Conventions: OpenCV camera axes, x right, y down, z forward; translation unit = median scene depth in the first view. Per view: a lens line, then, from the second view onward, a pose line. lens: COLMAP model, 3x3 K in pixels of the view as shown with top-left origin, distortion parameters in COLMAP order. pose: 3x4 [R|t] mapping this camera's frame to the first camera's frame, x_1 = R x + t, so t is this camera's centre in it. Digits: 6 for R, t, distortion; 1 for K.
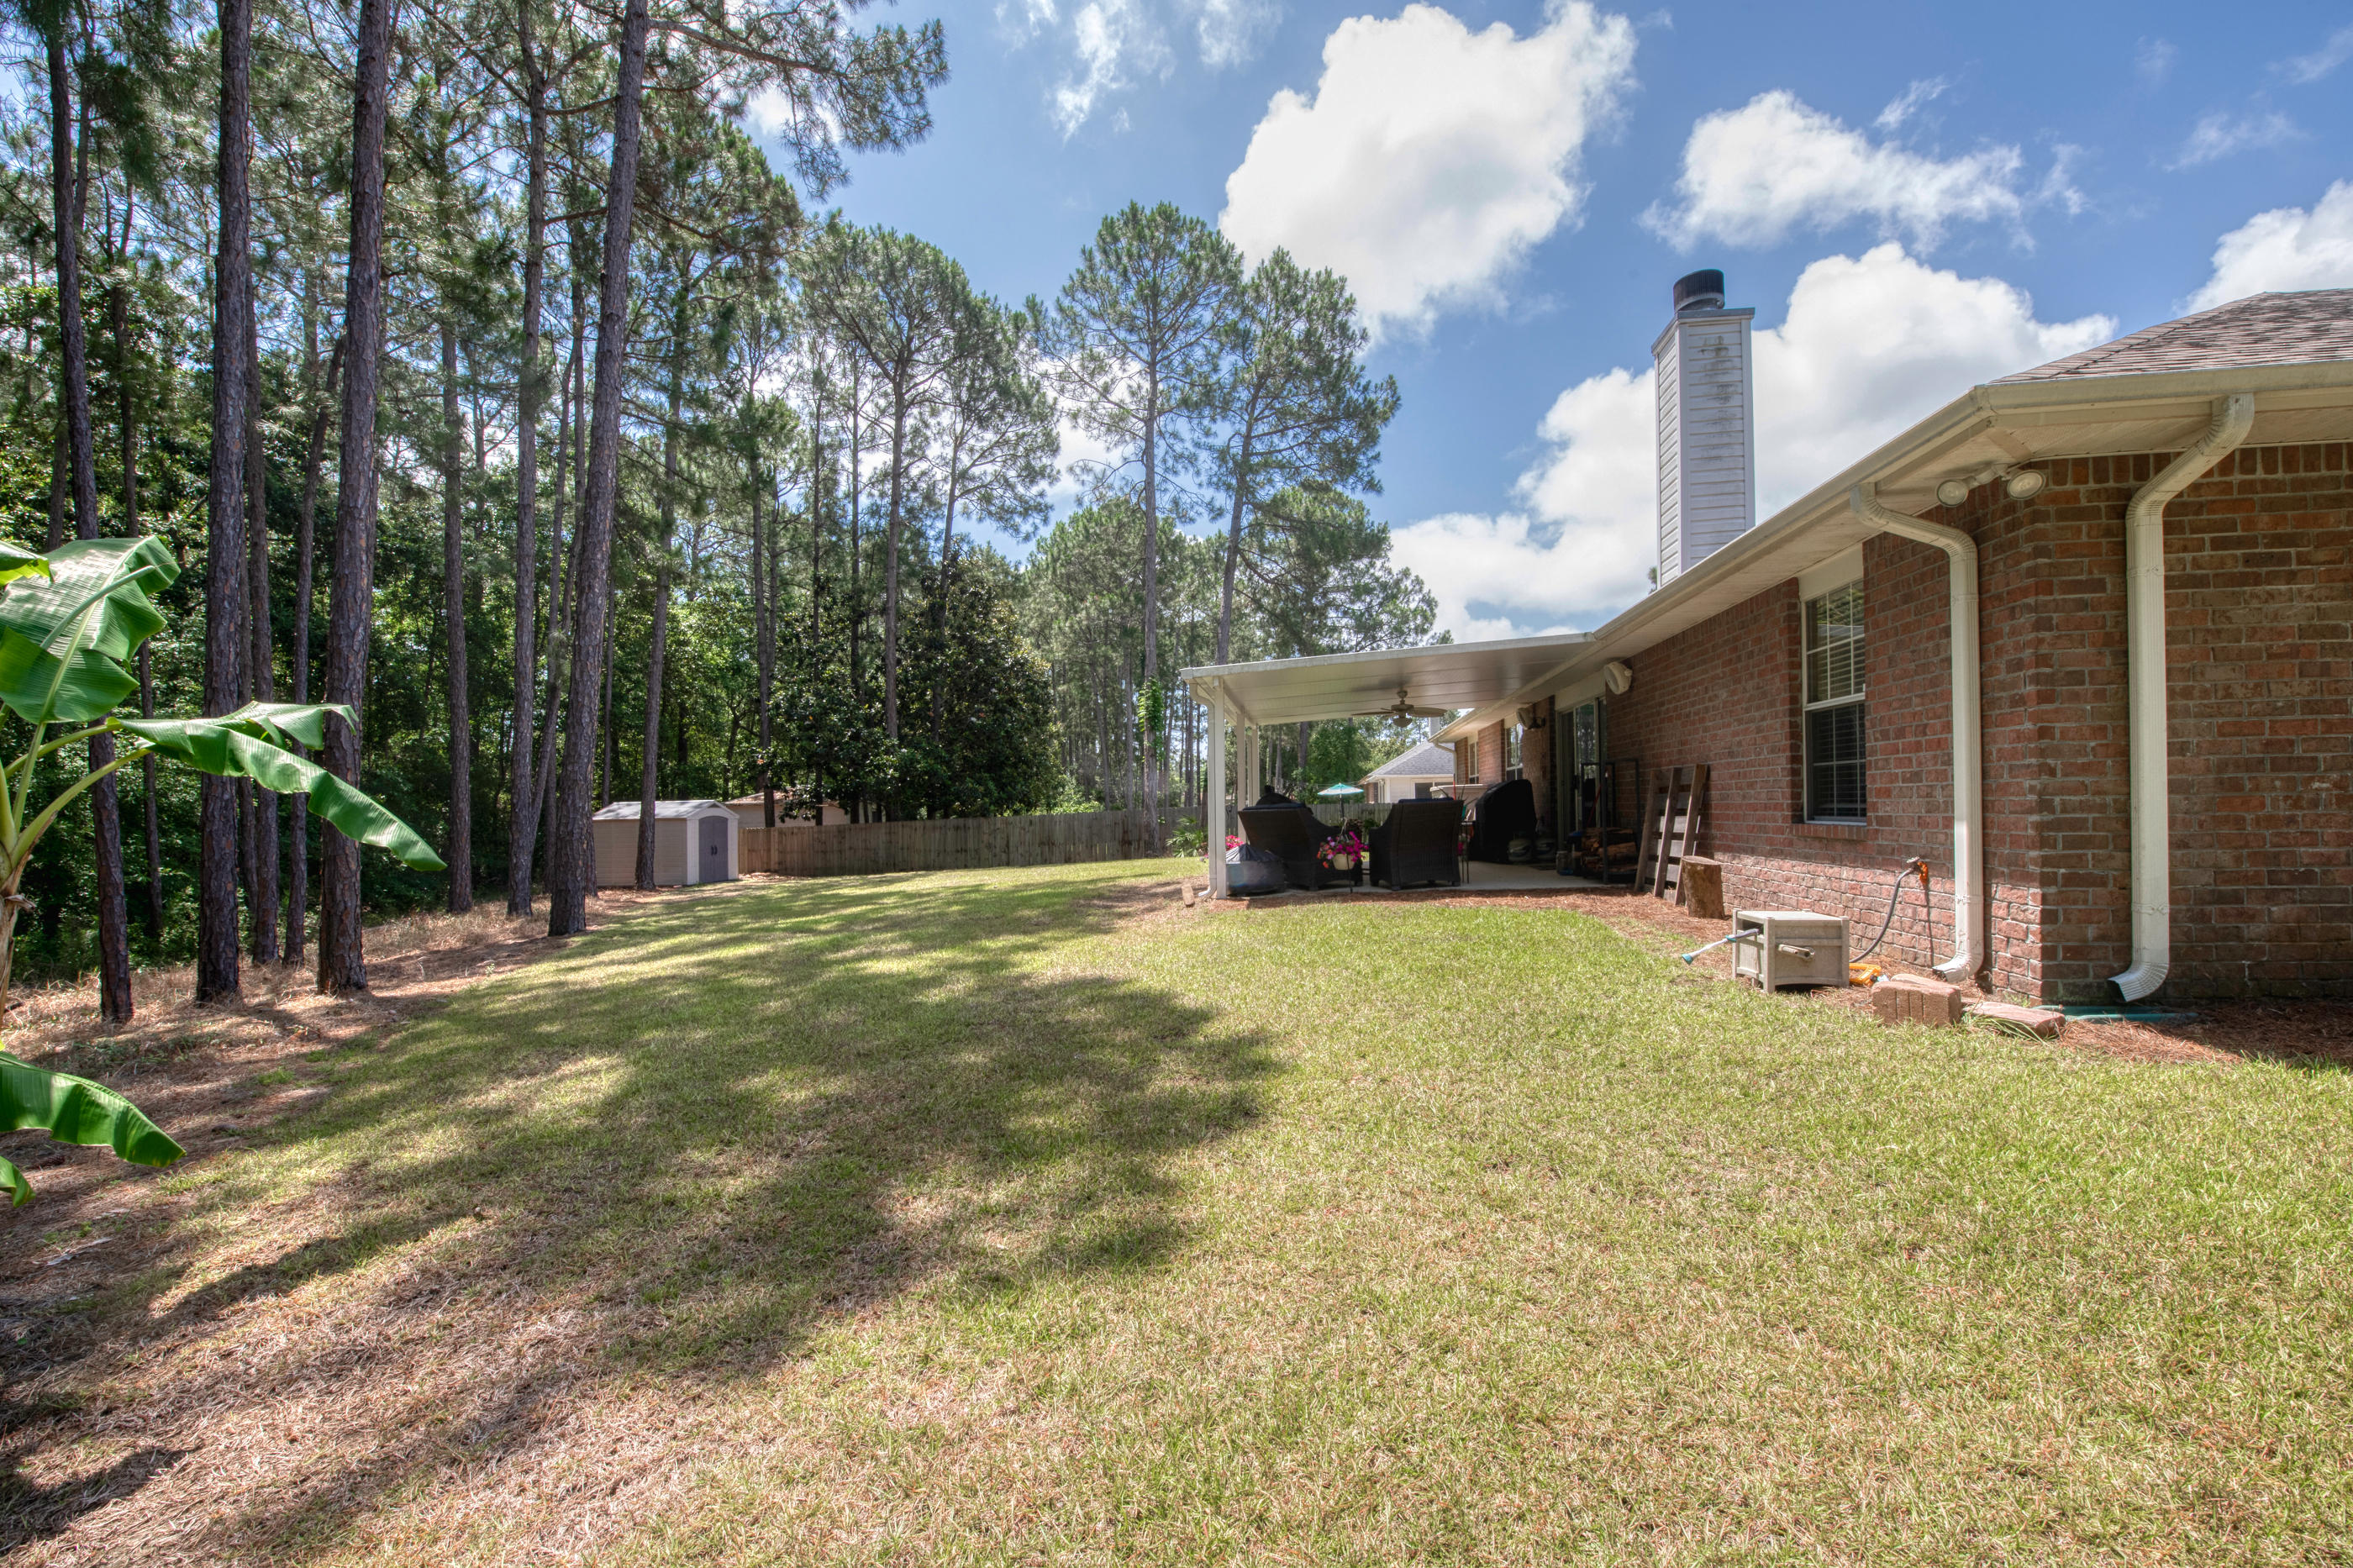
lens RADIAL K [[931.1, 0, 1176.8], [0, 931.1, 813.4], [0, 0, 1]] dist [-0.029072, -0.000136]
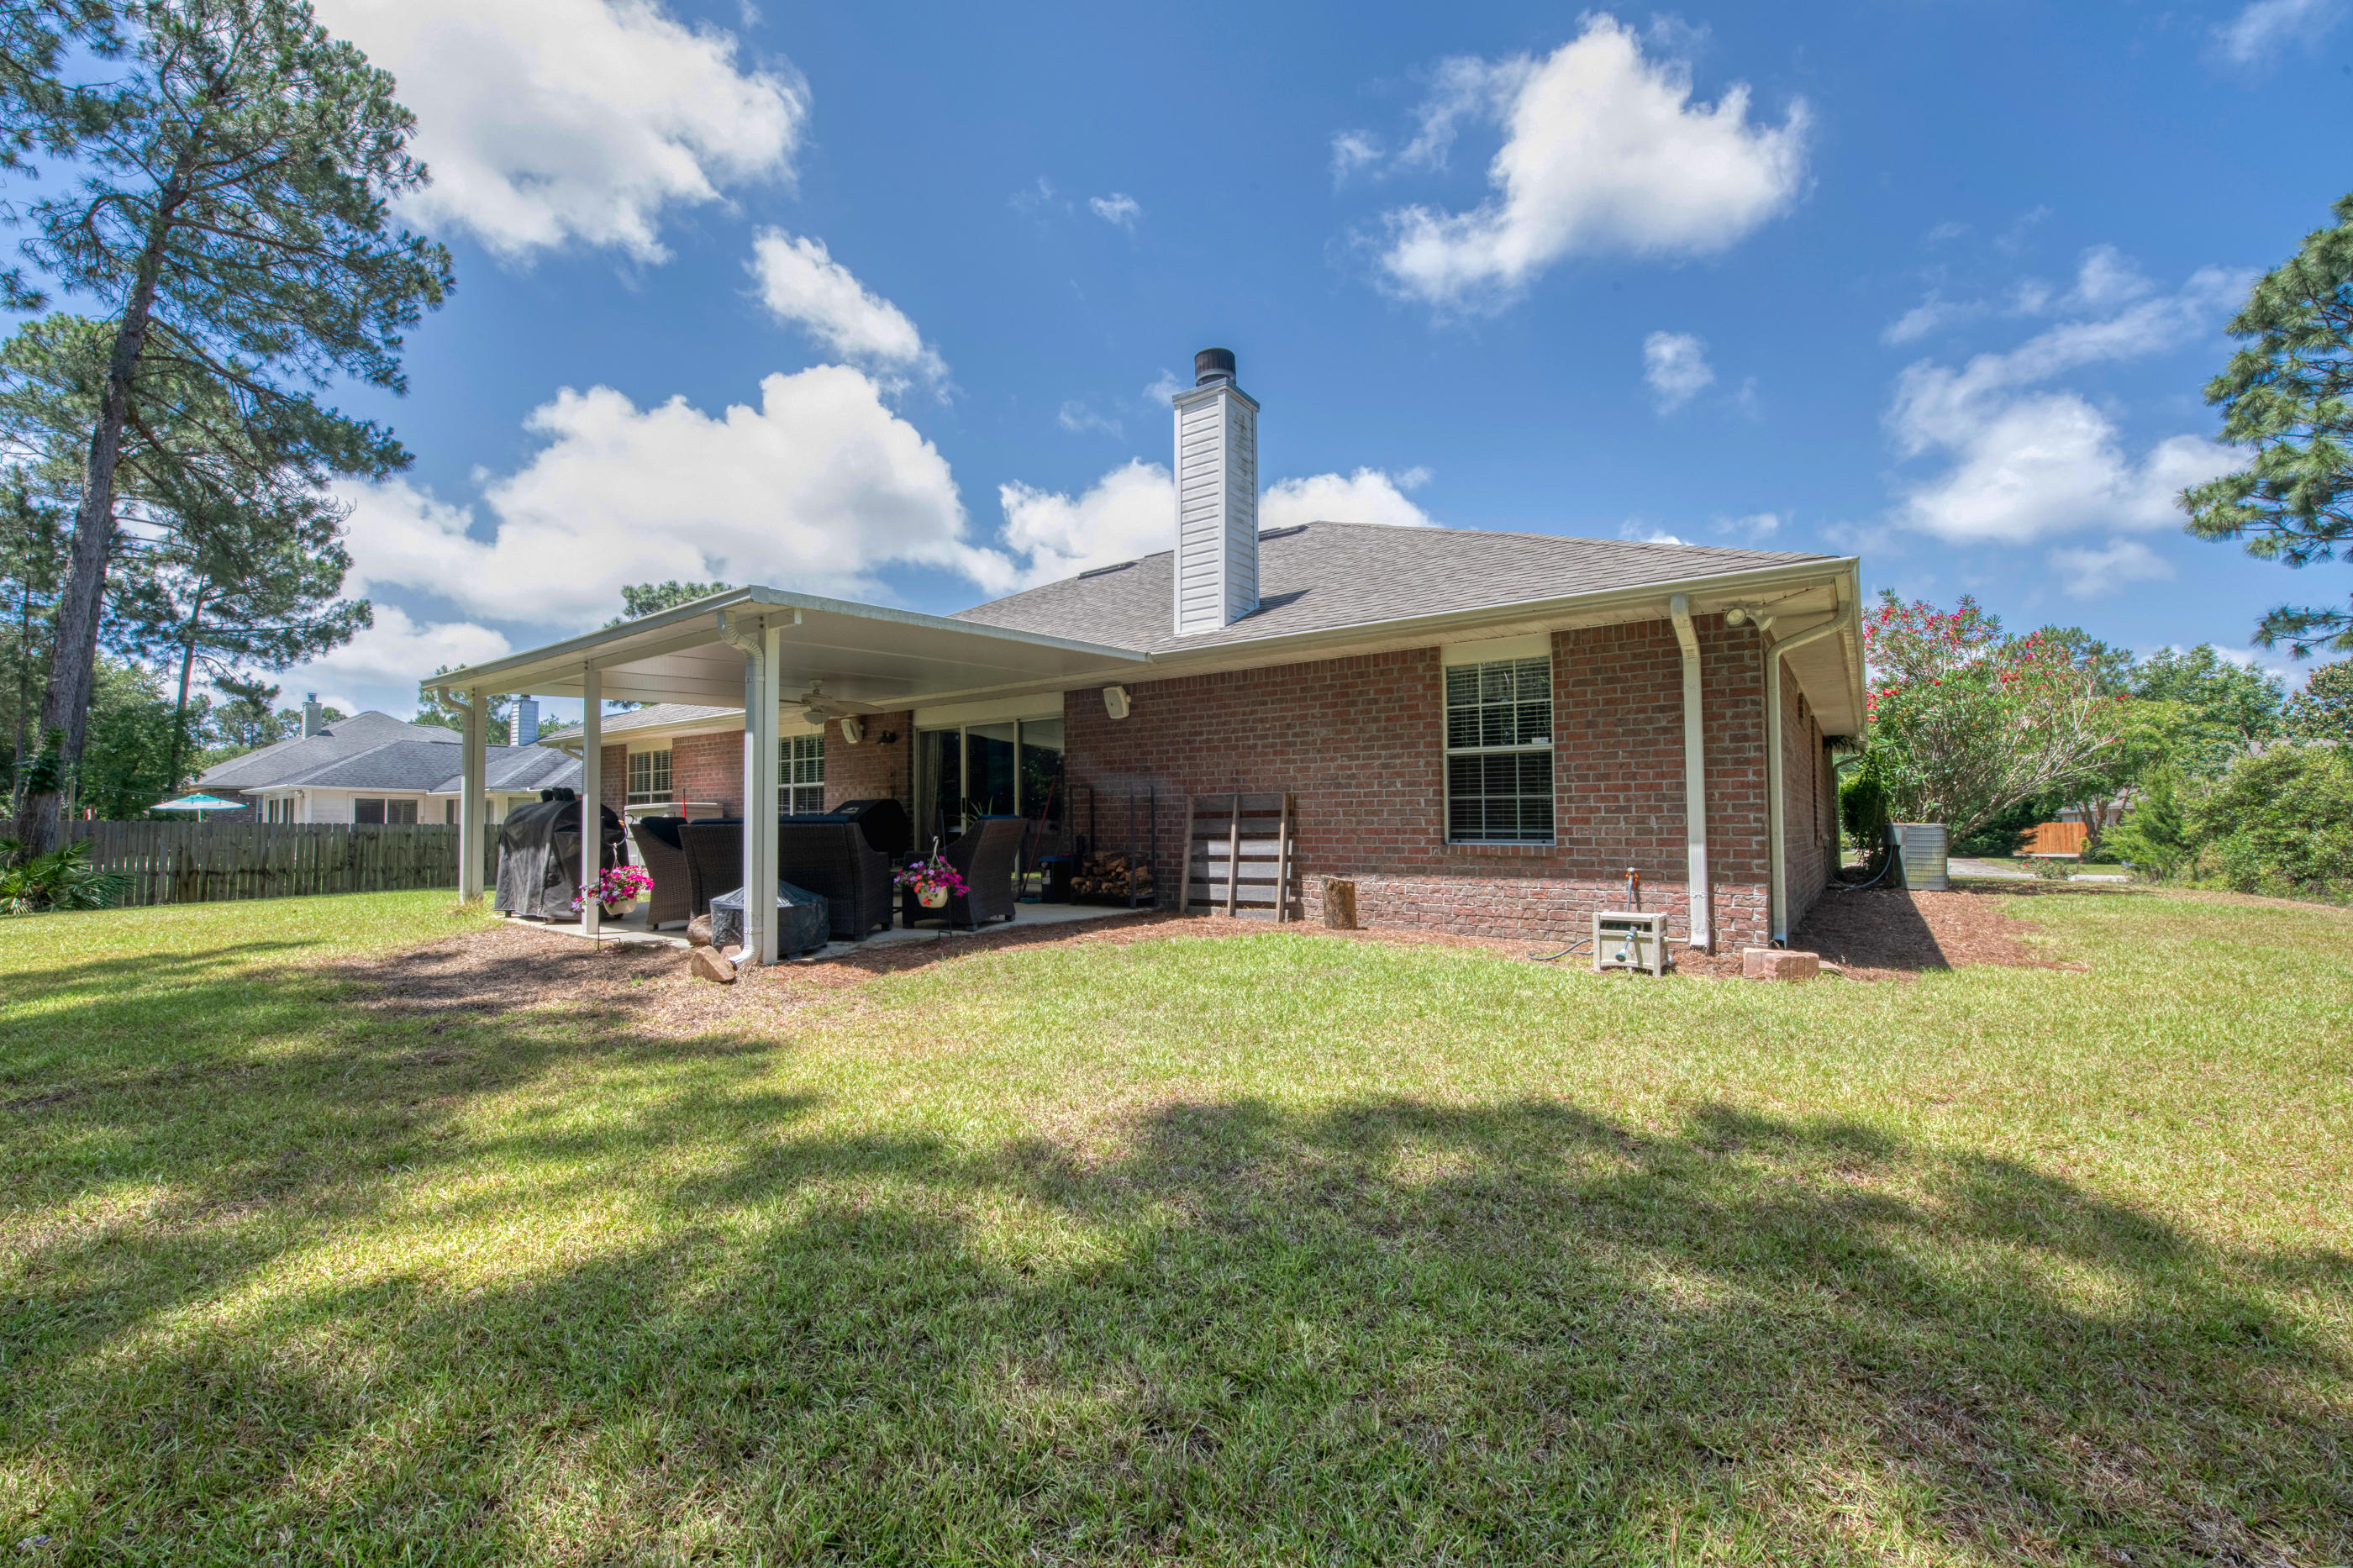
lens RADIAL K [[931.1, 0, 1176.8], [0, 931.1, 813.4], [0, 0, 1]] dist [-0.029072, -0.000136]
pose [[0.457496, 0.040635, 0.888283, -0.569102], [-0.008162, 0.999105, -0.041501, 0.021218], [-0.889174, 0.011737, 0.457418, 0.728017]]
